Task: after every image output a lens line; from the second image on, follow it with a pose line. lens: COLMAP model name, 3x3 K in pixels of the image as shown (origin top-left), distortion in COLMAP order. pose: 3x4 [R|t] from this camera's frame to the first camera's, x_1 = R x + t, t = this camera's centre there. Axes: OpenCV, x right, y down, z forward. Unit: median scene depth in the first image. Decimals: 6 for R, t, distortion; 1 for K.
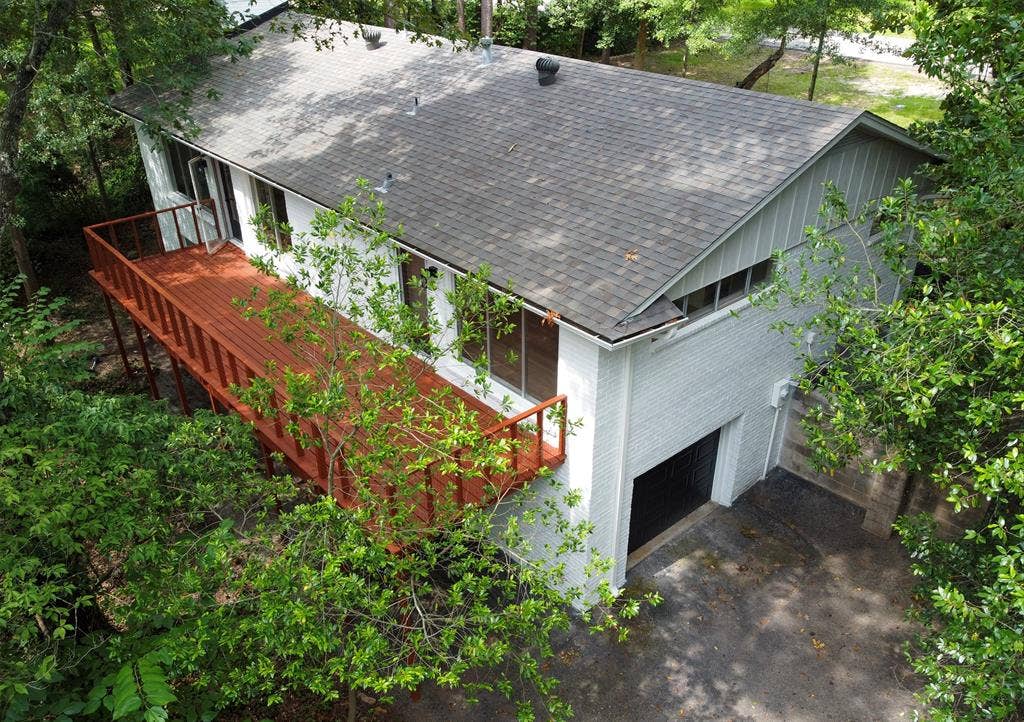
lens RADIAL K [[779.7, 0, 514.2], [0, 779.7, 362.5], [0, 0, 1]] dist [0.010572, 0.015396]
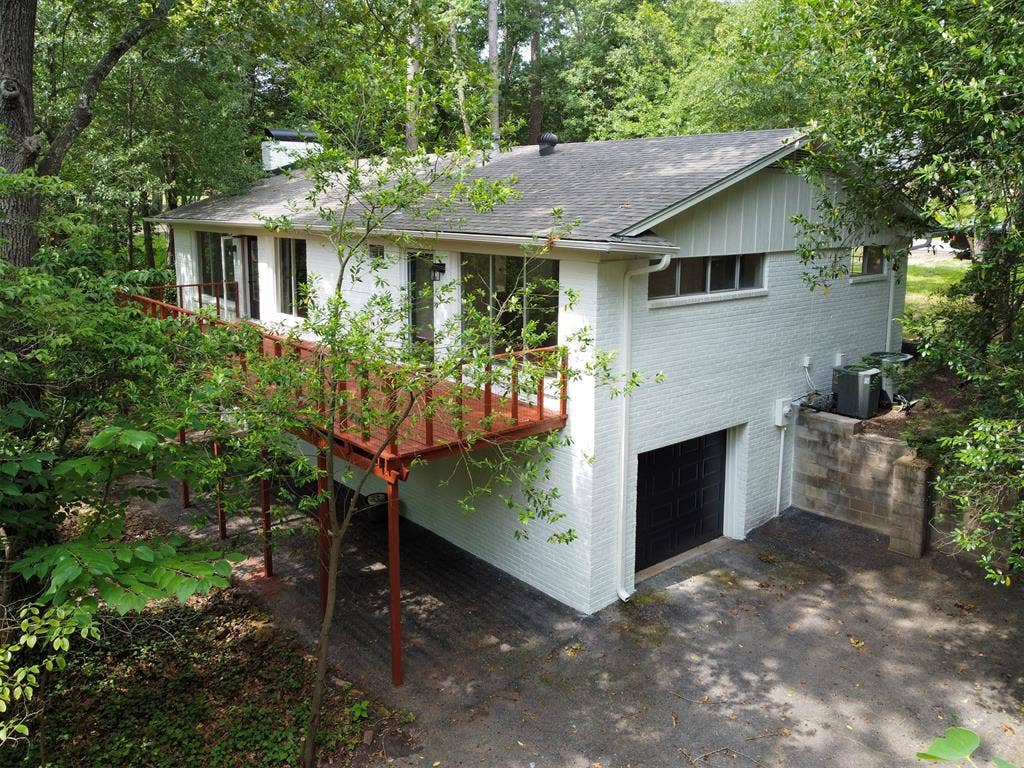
lens RADIAL K [[787.9, 0, 508.5], [0, 787.9, 383.7], [0, 0, 1]] dist [0.032882, -0.013110]
pose [[0.999884, 0.011686, -0.009746, 0.001394], [-0.014500, 0.925953, -0.377361, 0.414537], [0.004614, 0.377458, 0.926015, 0.057681]]
